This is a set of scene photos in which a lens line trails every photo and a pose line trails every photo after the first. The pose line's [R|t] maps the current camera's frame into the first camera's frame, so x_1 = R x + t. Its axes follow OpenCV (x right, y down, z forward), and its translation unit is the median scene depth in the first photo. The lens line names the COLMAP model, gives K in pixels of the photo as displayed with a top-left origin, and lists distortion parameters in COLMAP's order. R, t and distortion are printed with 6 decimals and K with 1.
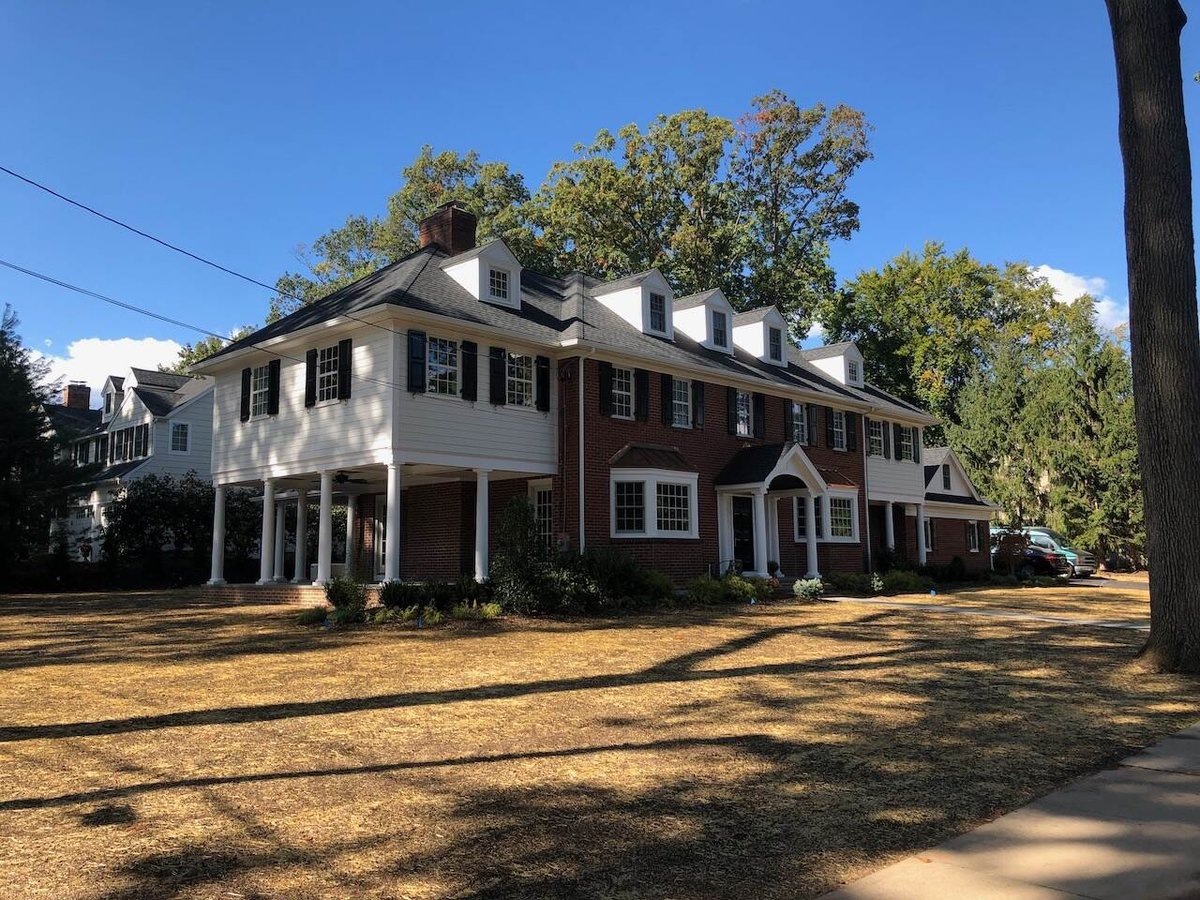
lens RADIAL K [[917.7, 0, 596.7], [0, 917.7, 459.7], [0, 0, 1]] dist [0.032556, -0.005325]
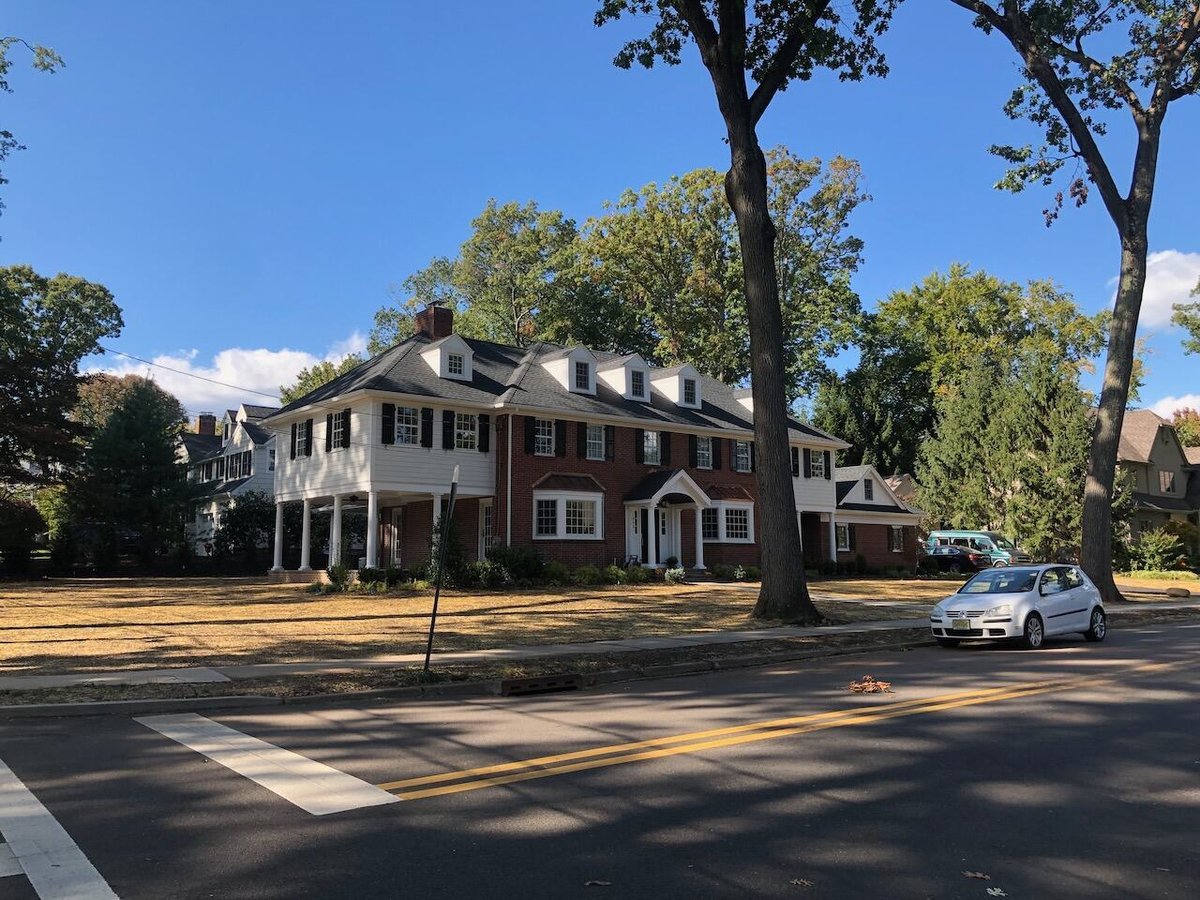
lens RADIAL K [[917.7, 0, 595.5], [0, 917.7, 449.6], [0, 0, 1]] dist [0.032556, -0.005325]
pose [[0.991696, -0.009969, -0.128220, 0.267858], [0.008441, 0.999887, -0.012450, -0.032611], [0.128329, 0.011264, 0.991668, -0.371278]]
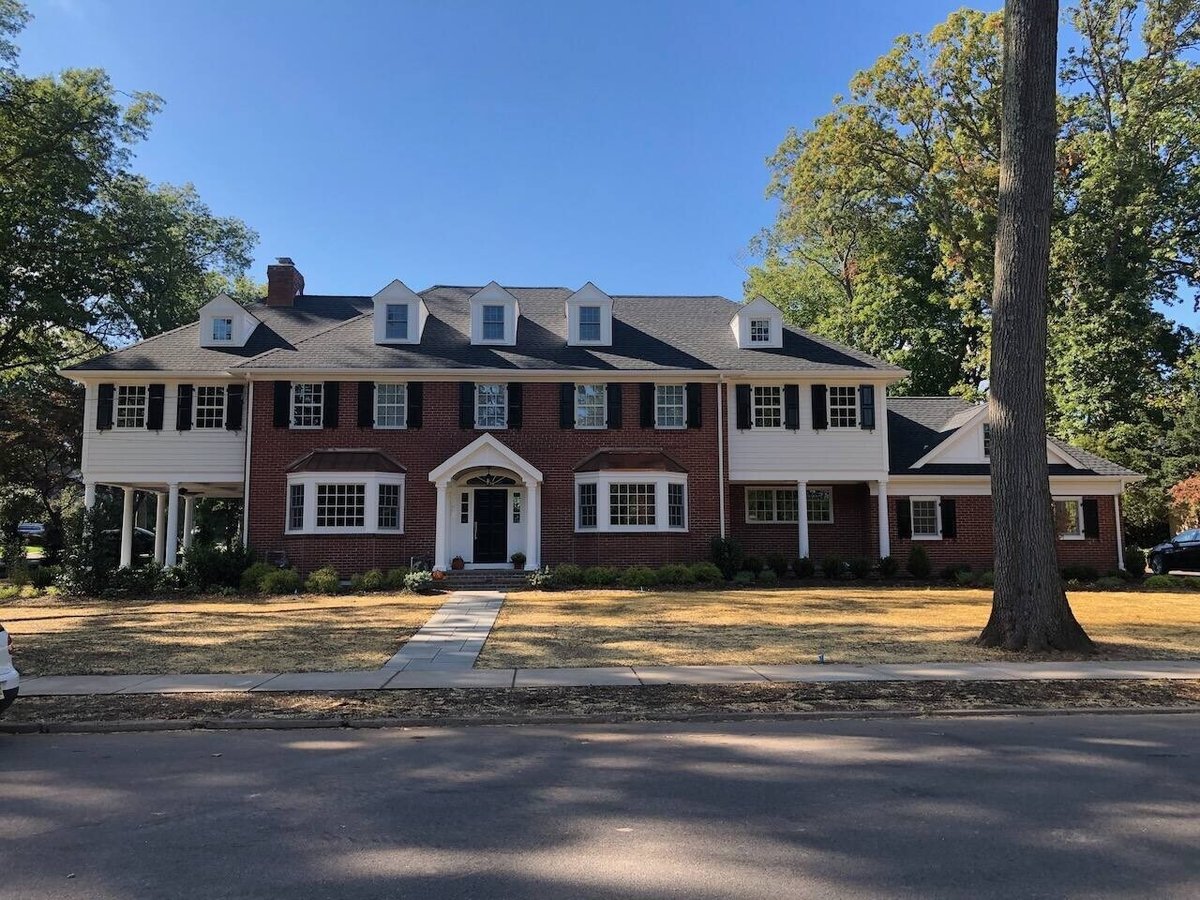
lens RADIAL K [[981.7, 0, 603.5], [0, 981.7, 443.8], [0, 0, 1]] dist [0.047153, -0.051478]
pose [[0.755562, -0.078286, -0.650382, 1.004994], [0.074105, 0.996675, -0.033880, 0.038960], [0.650872, -0.022598, 0.758851, 0.295686]]
